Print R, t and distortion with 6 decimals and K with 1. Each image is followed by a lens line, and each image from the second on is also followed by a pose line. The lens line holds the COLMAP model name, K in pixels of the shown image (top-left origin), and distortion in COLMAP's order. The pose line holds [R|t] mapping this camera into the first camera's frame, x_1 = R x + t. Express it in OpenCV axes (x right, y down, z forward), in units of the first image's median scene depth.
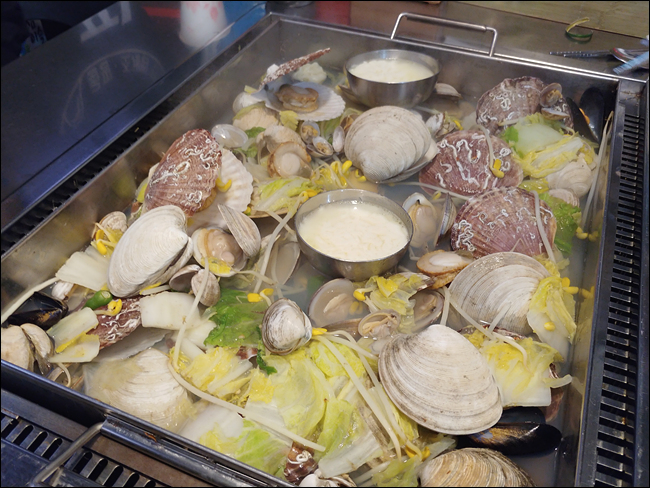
lens RADIAL K [[566.1, 0, 324.1], [0, 566.1, 243.0], [0, 0, 1]] dist [0.006465, 0.005993]
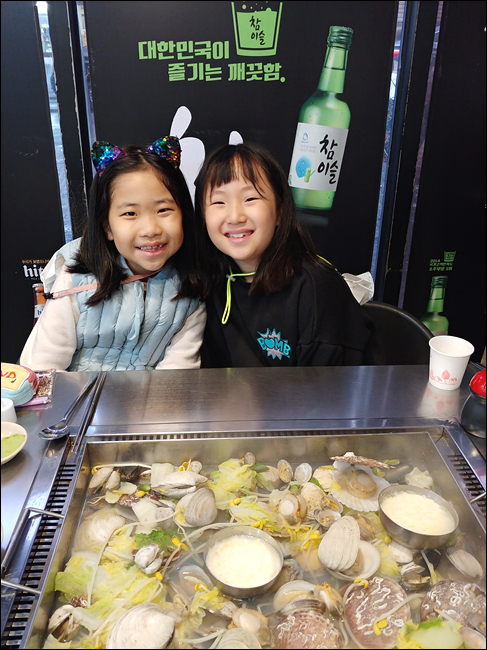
lens RADIAL K [[566.1, 0, 242.9], [0, 566.1, 324.7], [0, 0, 1]] dist [0.006465, 0.005993]
pose [[0.458092, 0.380340, -0.803426, 0.913025], [-0.627508, 0.778536, 0.010769, -0.467392], [0.629592, 0.499223, 0.595307, -0.185376]]
